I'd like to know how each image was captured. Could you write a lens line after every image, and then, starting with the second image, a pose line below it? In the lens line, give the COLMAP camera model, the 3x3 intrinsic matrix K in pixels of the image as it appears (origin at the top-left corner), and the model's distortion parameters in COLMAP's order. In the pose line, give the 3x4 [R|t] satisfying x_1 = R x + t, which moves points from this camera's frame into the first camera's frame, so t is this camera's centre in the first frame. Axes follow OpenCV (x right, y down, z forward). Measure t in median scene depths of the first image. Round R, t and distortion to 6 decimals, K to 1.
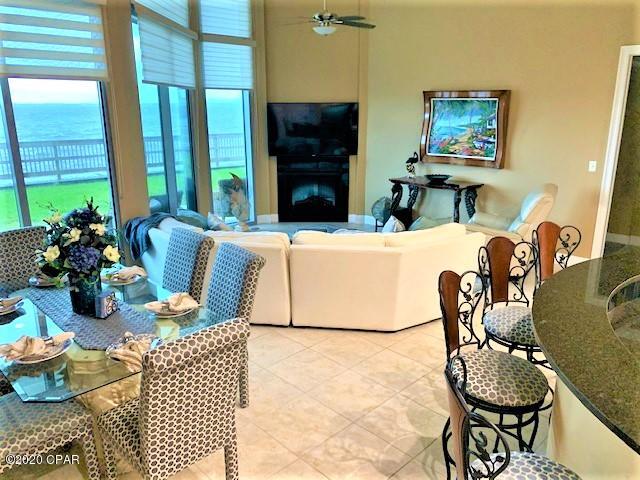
lens RADIAL K [[487.6, 0, 324.1], [0, 487.6, 244.1], [0, 0, 1]] dist [0.024712, -0.029825]
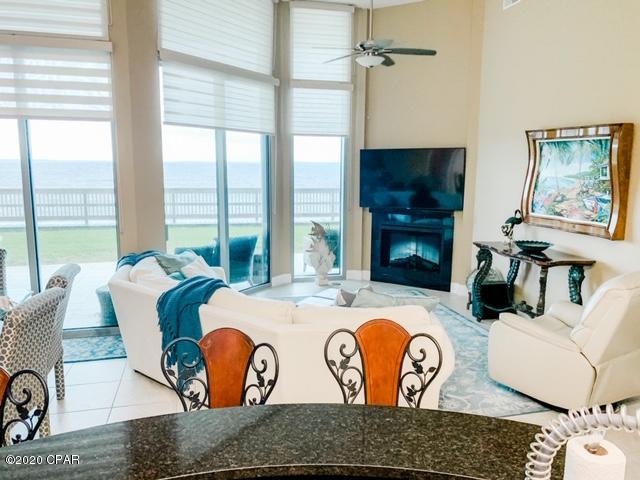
lens RADIAL K [[487.6, 0, 318.2], [0, 487.6, 243.3], [0, 0, 1]] dist [0.024712, -0.029825]
pose [[0.861903, 0.090634, -0.498908, 0.330205], [-0.147463, 0.986174, -0.075601, -0.039431], [0.485158, 0.138732, 0.863351, 0.227353]]
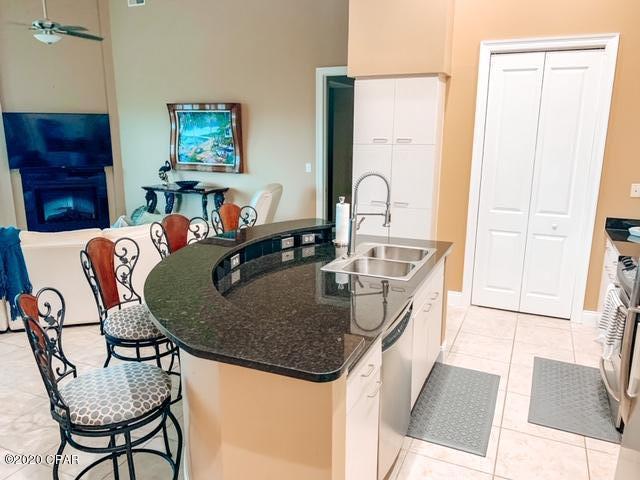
lens RADIAL K [[487.6, 0, 315.7], [0, 487.6, 243.9], [0, 0, 1]] dist [0.024712, -0.029825]
pose [[0.934674, -0.072655, 0.348002, 0.116730], [0.088453, 0.995637, -0.029701, 0.053118], [-0.344326, 0.058543, 0.937023, -0.091977]]
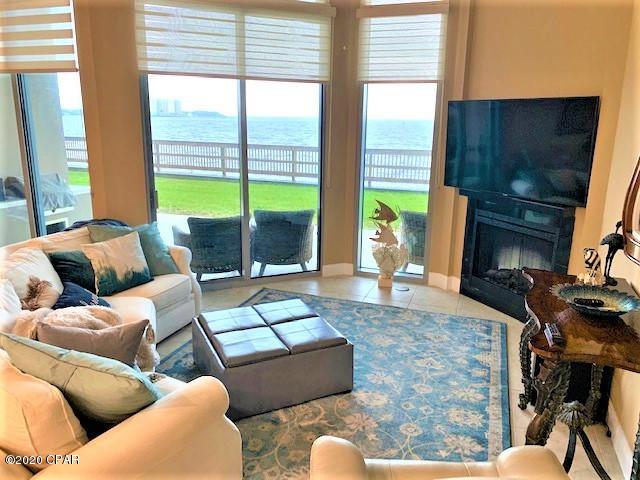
lens RADIAL K [[487.6, 0, 321.1], [0, 487.6, 238.2], [0, 0, 1]] dist [0.024712, -0.029825]
pose [[0.429082, 0.223115, -0.875276, 0.455830], [-0.263495, 0.957785, 0.114975, -0.173360], [0.863979, 0.181297, 0.469758, 0.689184]]
